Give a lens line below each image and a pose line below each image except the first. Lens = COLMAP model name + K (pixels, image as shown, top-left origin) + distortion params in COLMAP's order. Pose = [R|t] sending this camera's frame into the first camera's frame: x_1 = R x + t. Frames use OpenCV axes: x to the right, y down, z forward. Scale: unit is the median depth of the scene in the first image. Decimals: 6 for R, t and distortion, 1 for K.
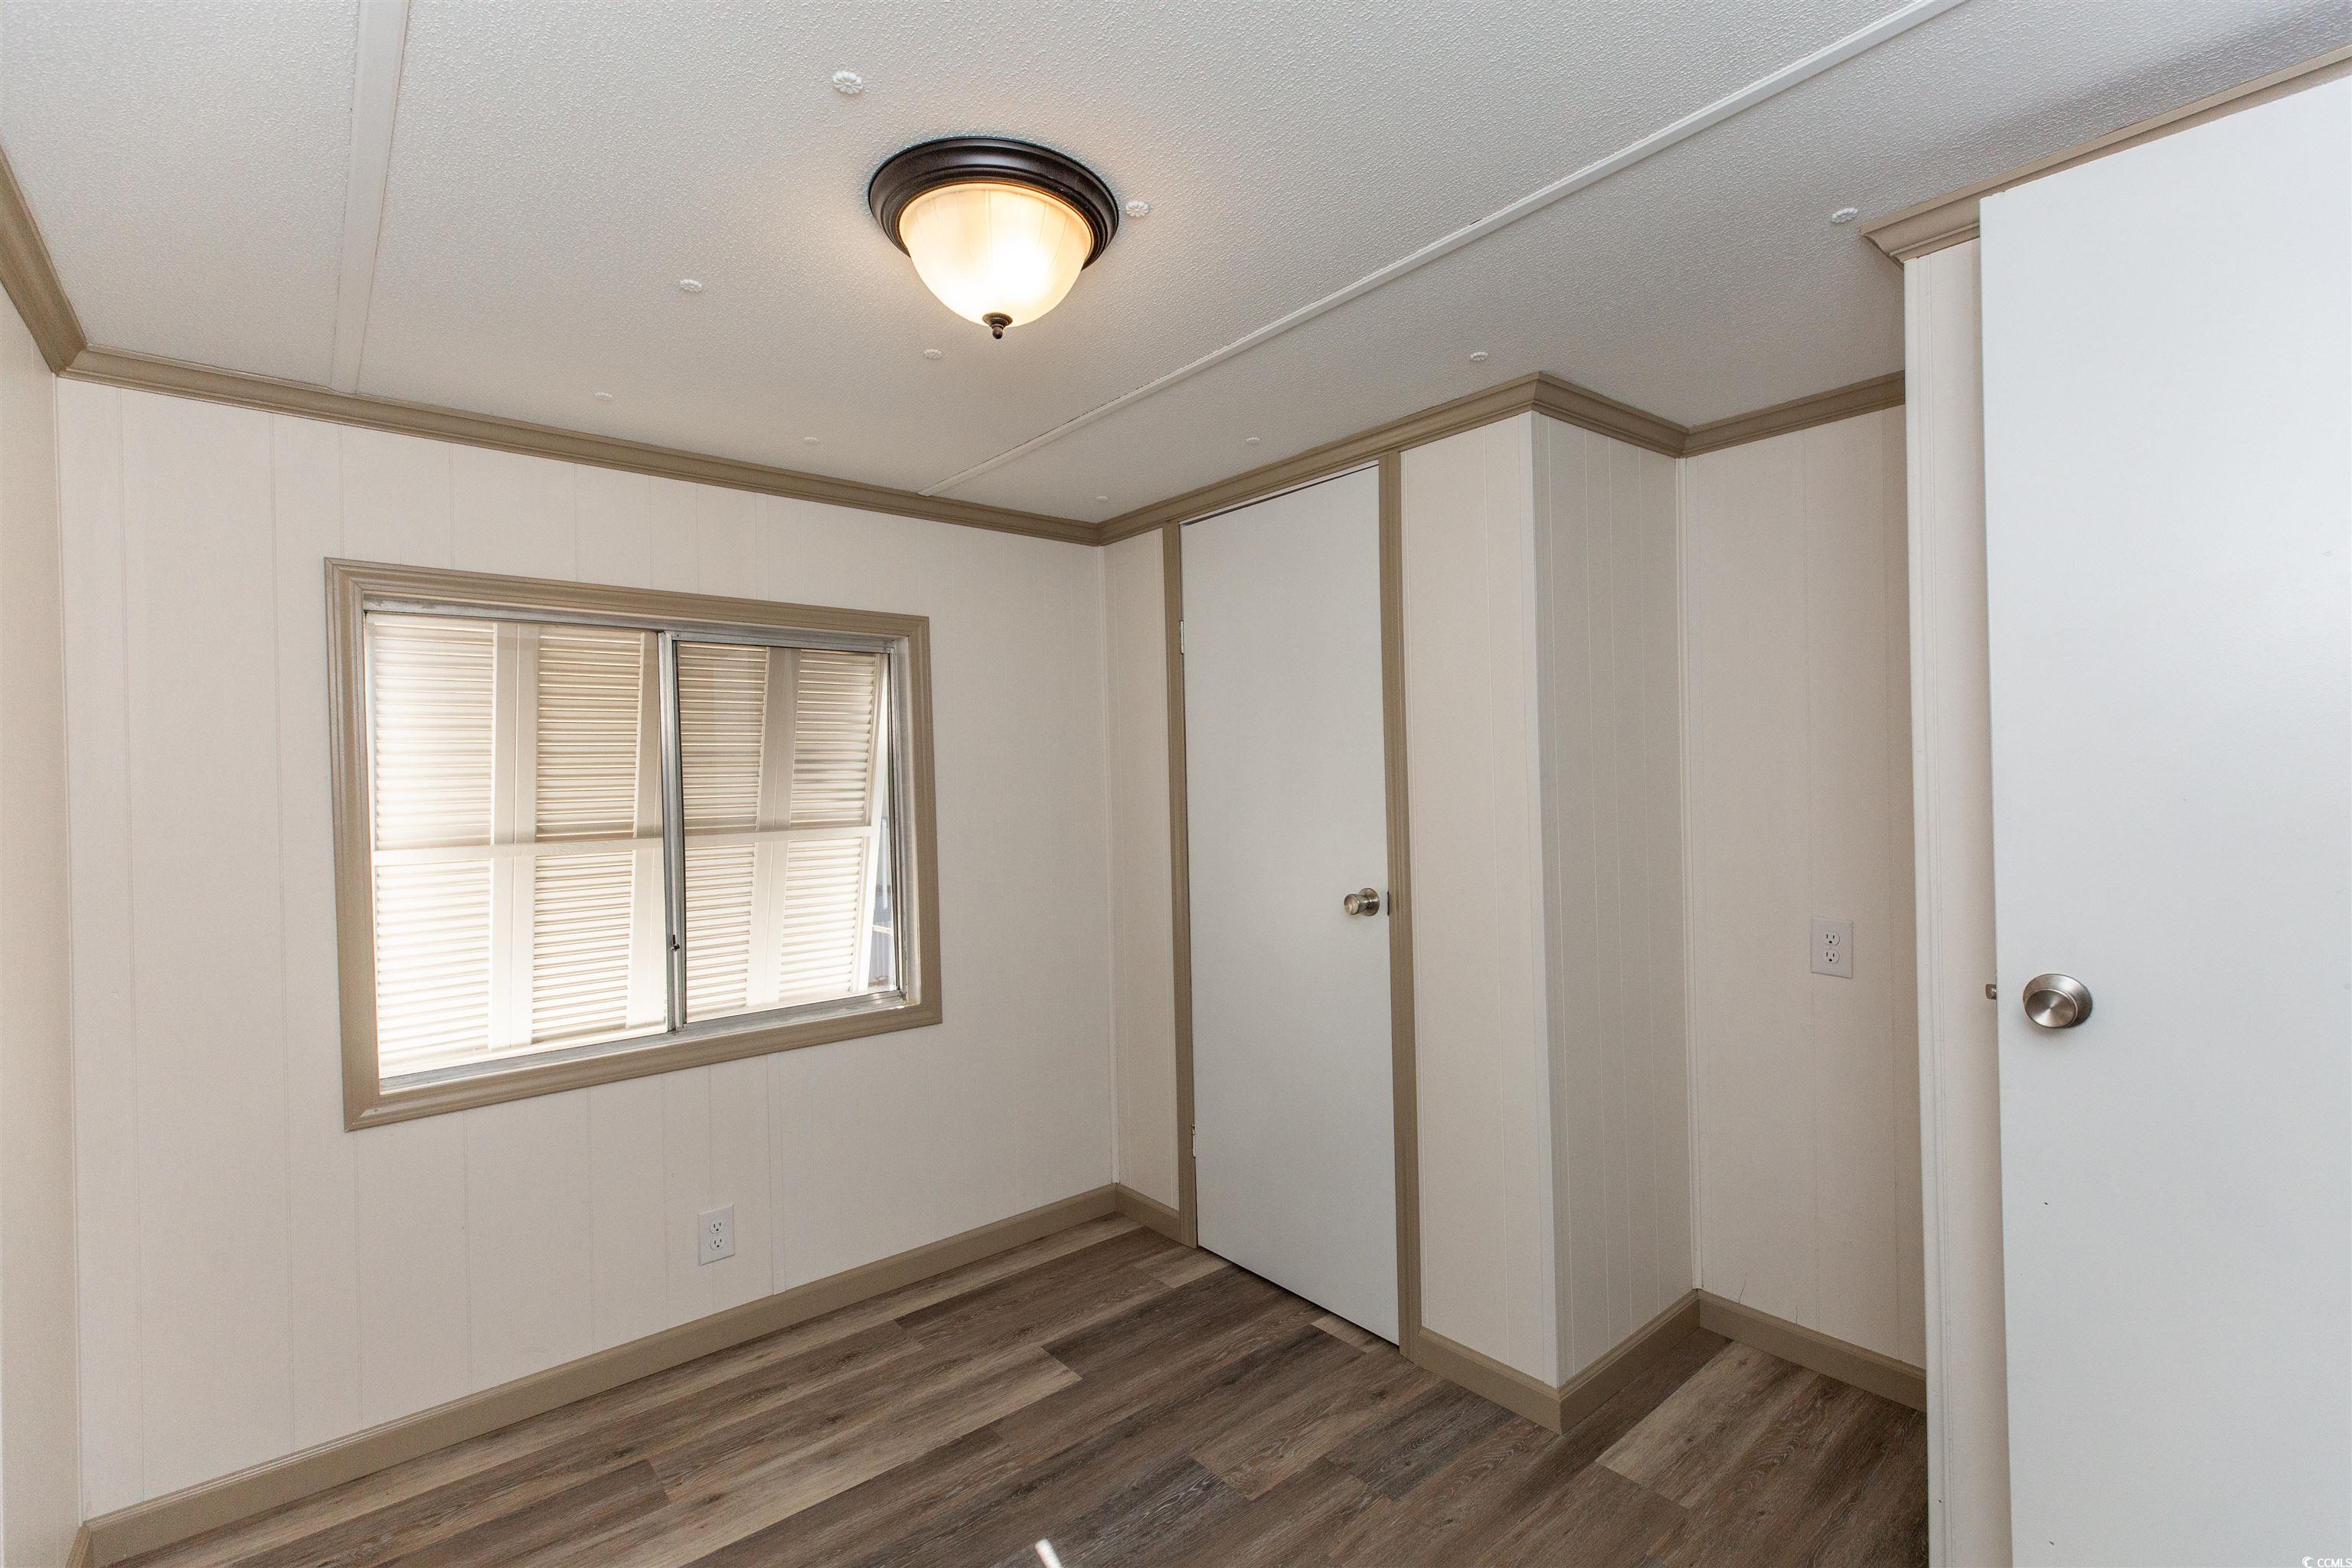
lens RADIAL K [[1045.4, 0, 1174.6], [0, 1045.4, 779.3], [0, 0, 1]] dist [0.005462, -0.000508]
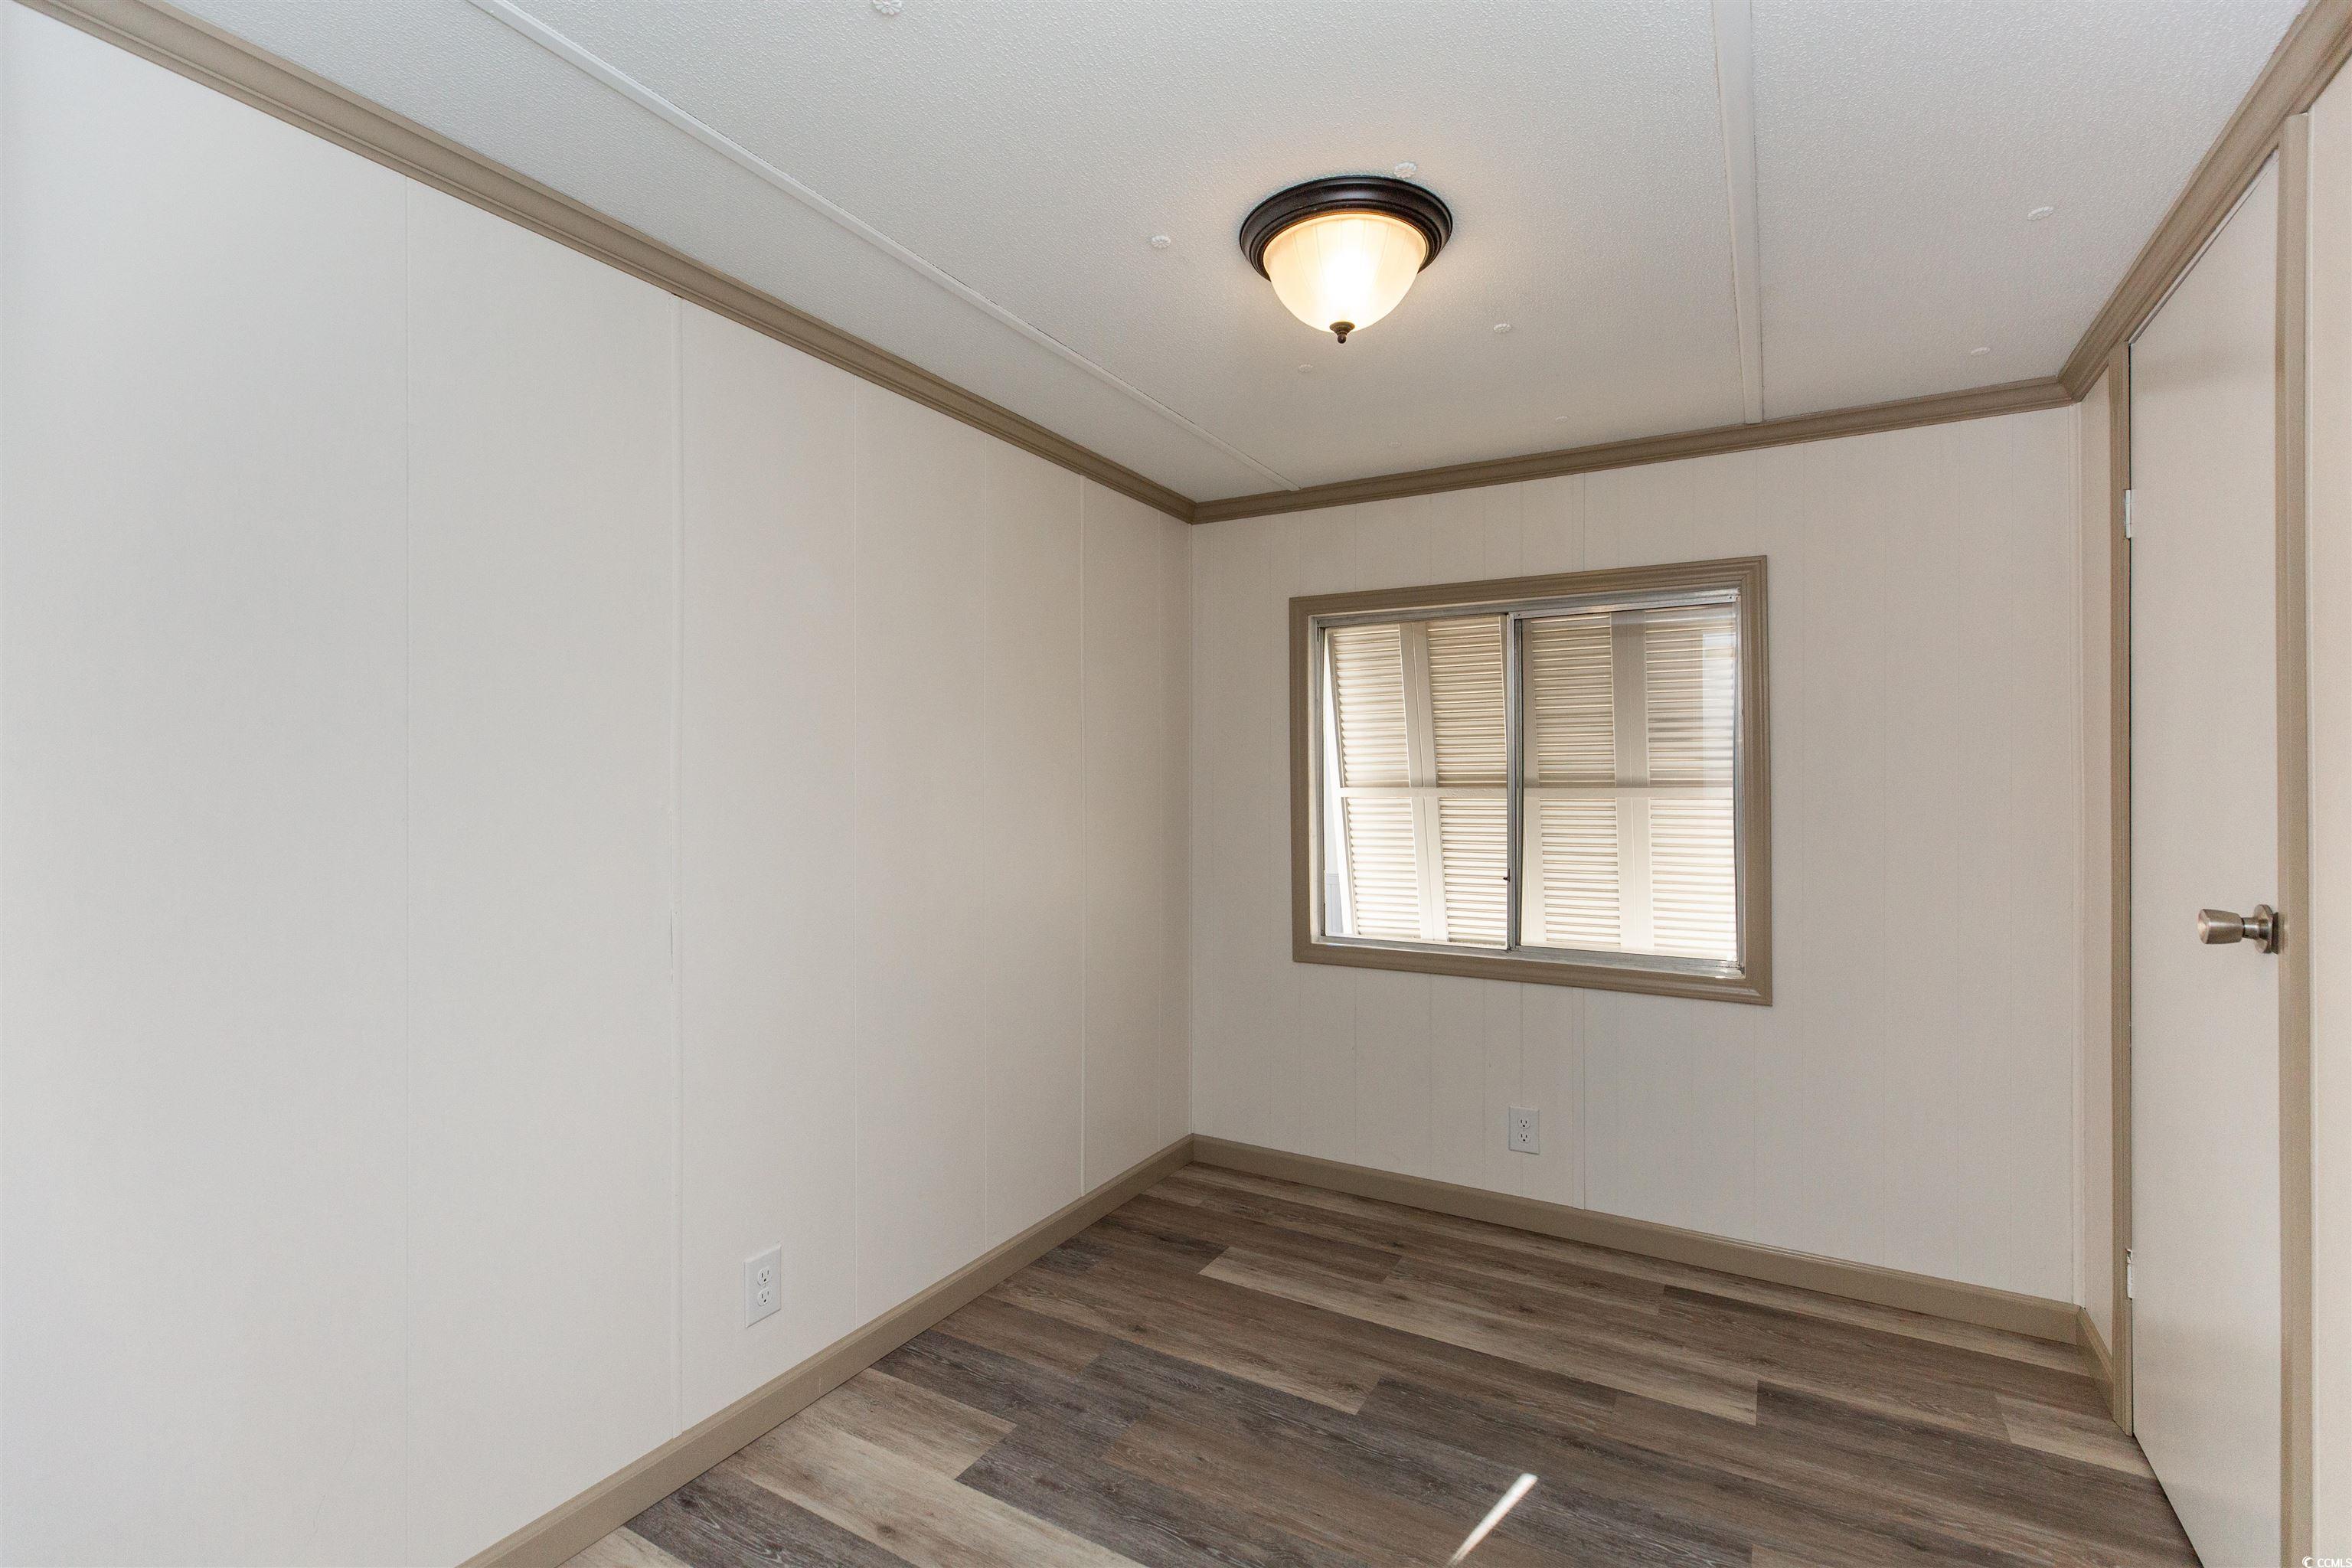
lens RADIAL K [[1045.4, 0, 1174.6], [0, 1045.4, 779.3], [0, 0, 1]] dist [0.005462, -0.000508]
pose [[0.344768, 0.021480, -0.938442, 0.517077], [-0.004132, 0.999763, 0.021366, 0.024234], [0.938679, -0.003489, 0.344775, 0.244372]]
